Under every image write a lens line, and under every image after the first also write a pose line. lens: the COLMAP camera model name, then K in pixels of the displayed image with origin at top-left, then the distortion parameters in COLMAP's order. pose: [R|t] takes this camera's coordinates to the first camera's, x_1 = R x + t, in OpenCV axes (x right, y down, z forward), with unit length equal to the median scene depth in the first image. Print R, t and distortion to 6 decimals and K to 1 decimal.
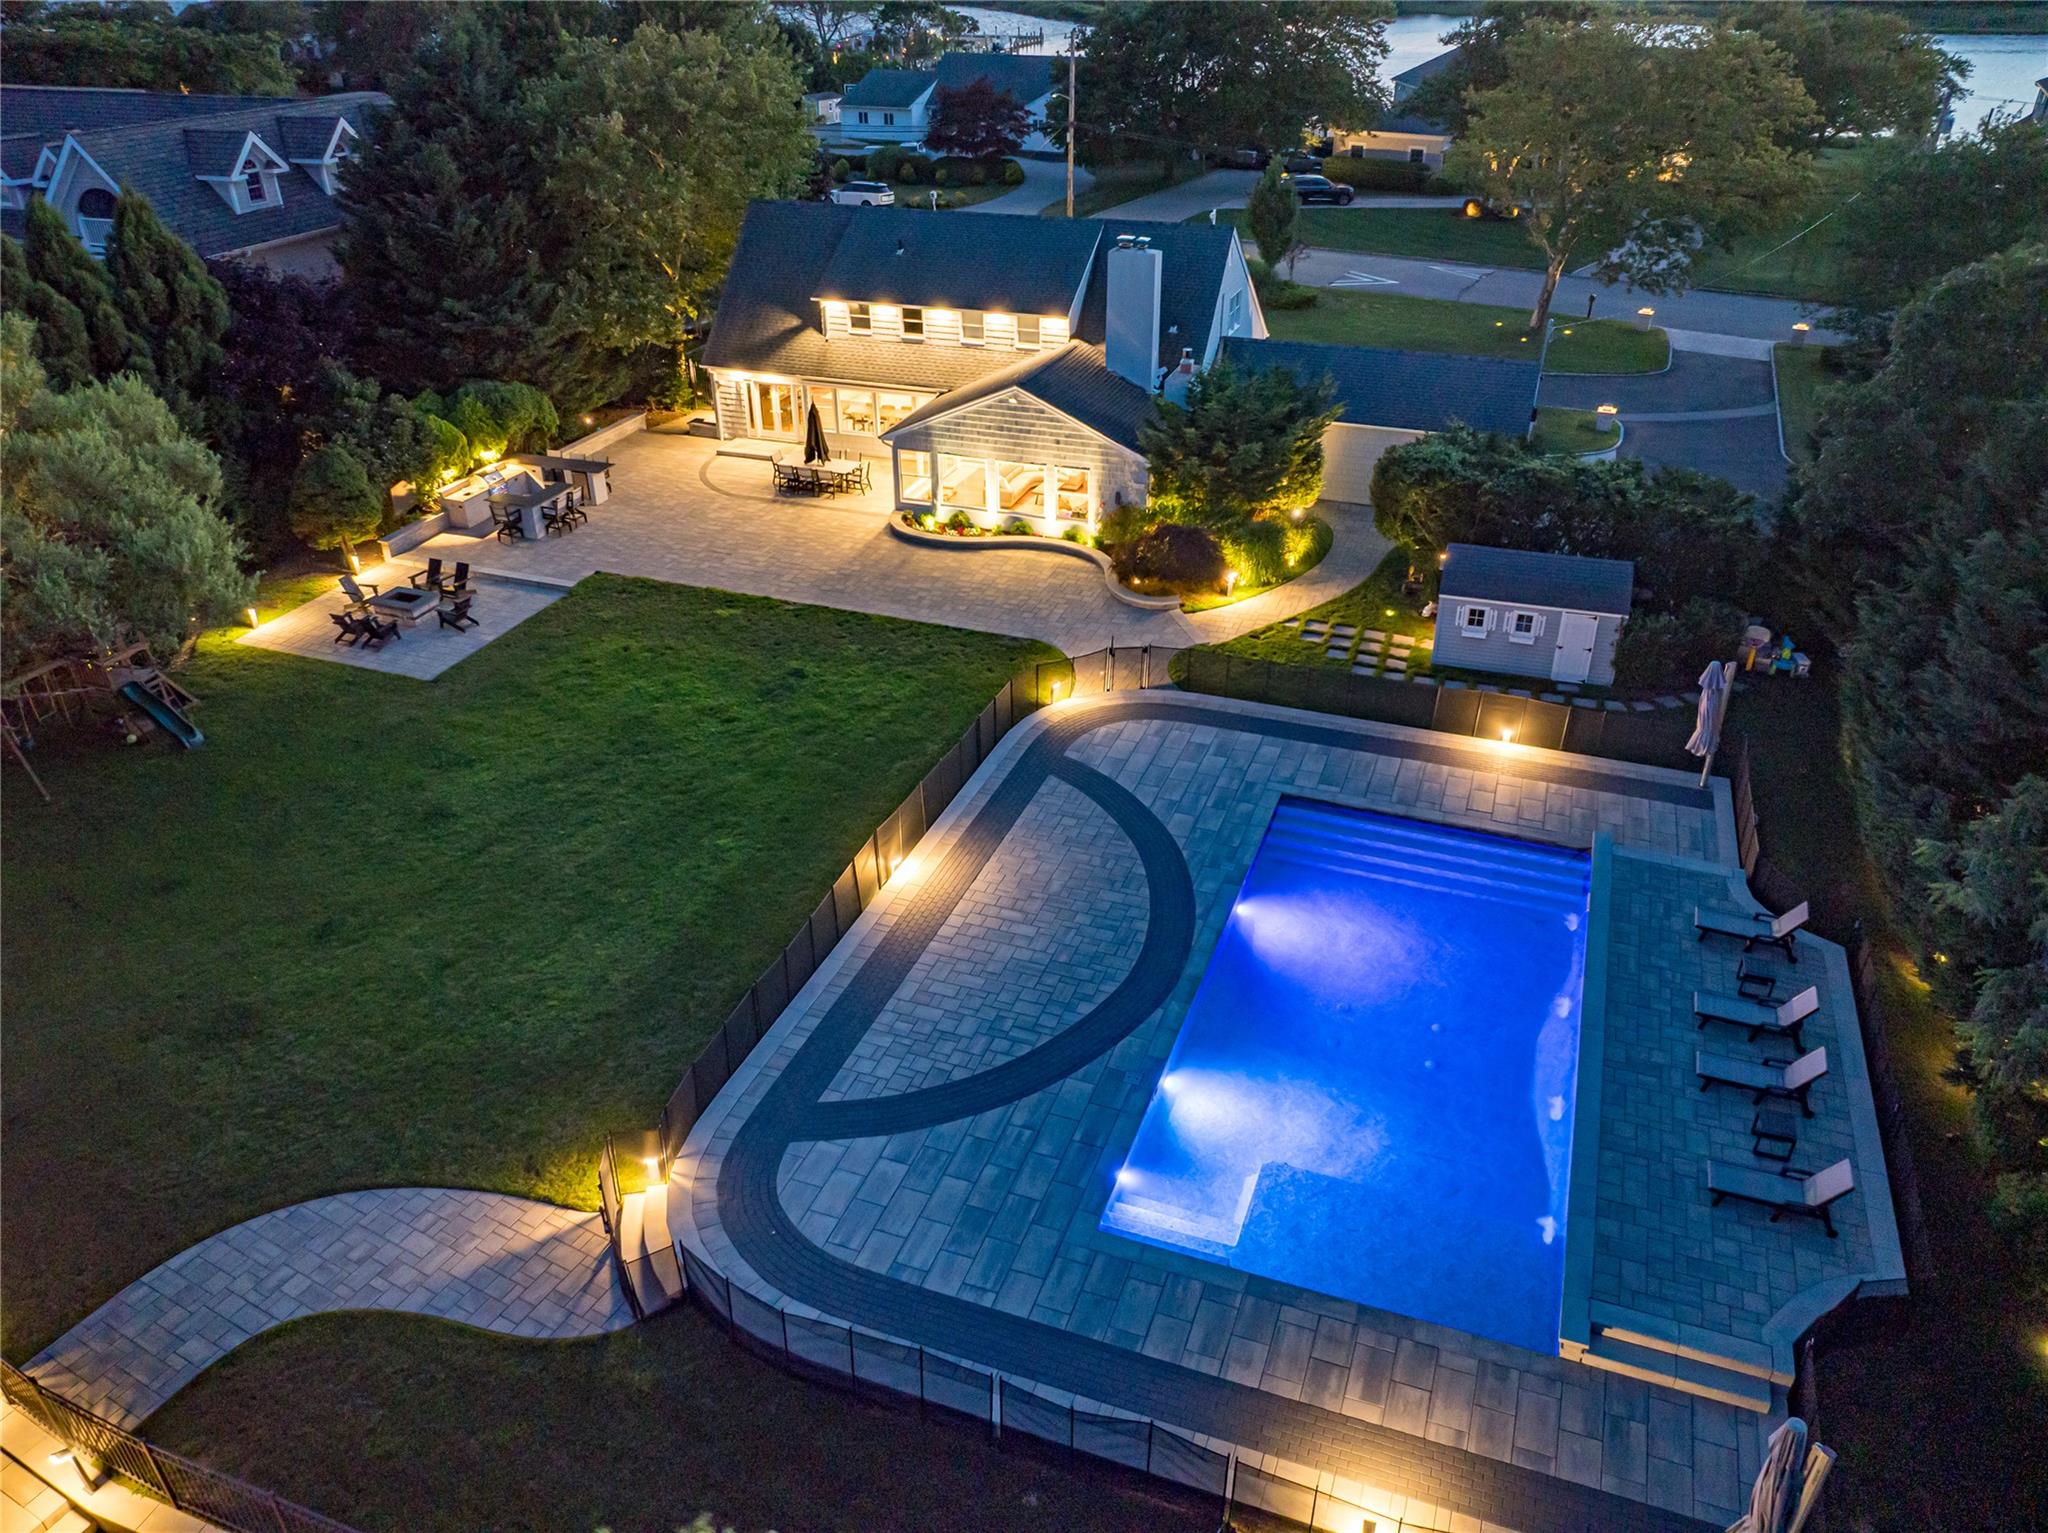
lens RADIAL K [[1463.8, 0, 1024.0], [0, 1463.8, 766.5], [0, 0, 1]] dist [-0.040596, 0.001872]
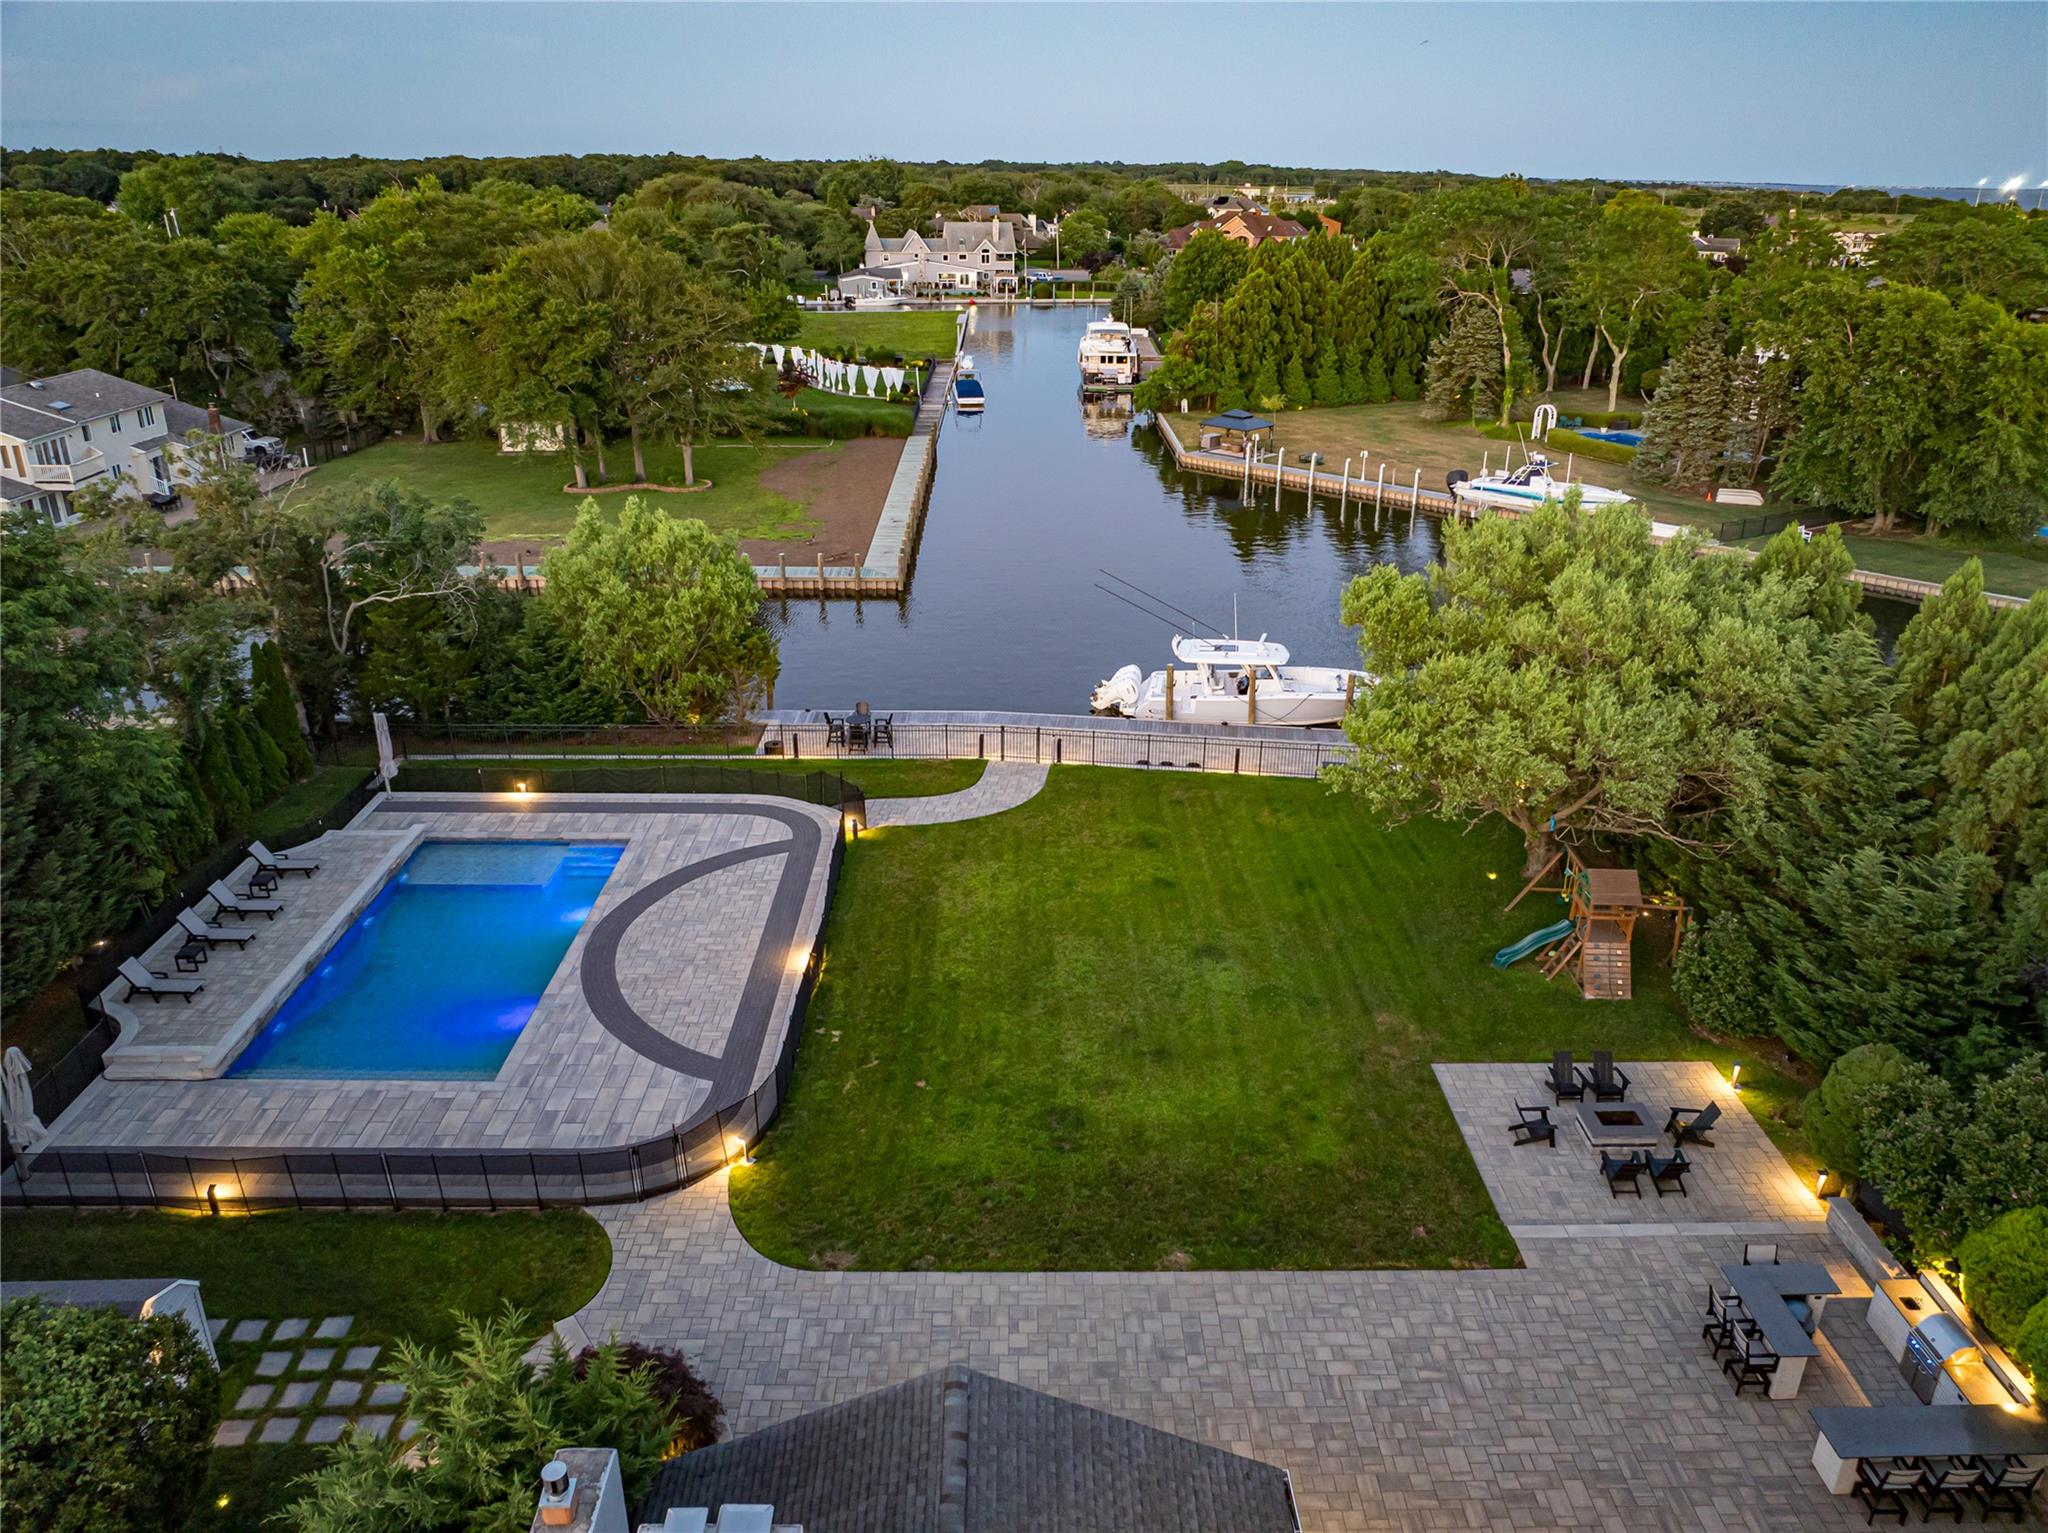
lens RADIAL K [[1427.4, 0, 1033.6], [0, 1427.4, 759.9], [0, 0, 1]] dist [-0.037485, -0.000033]
pose [[-0.930160, 0.134063, -0.341804, 0.108325], [-0.189959, 0.620947, 0.760487, -0.794834], [0.314195, 0.772303, -0.552113, 1.224255]]
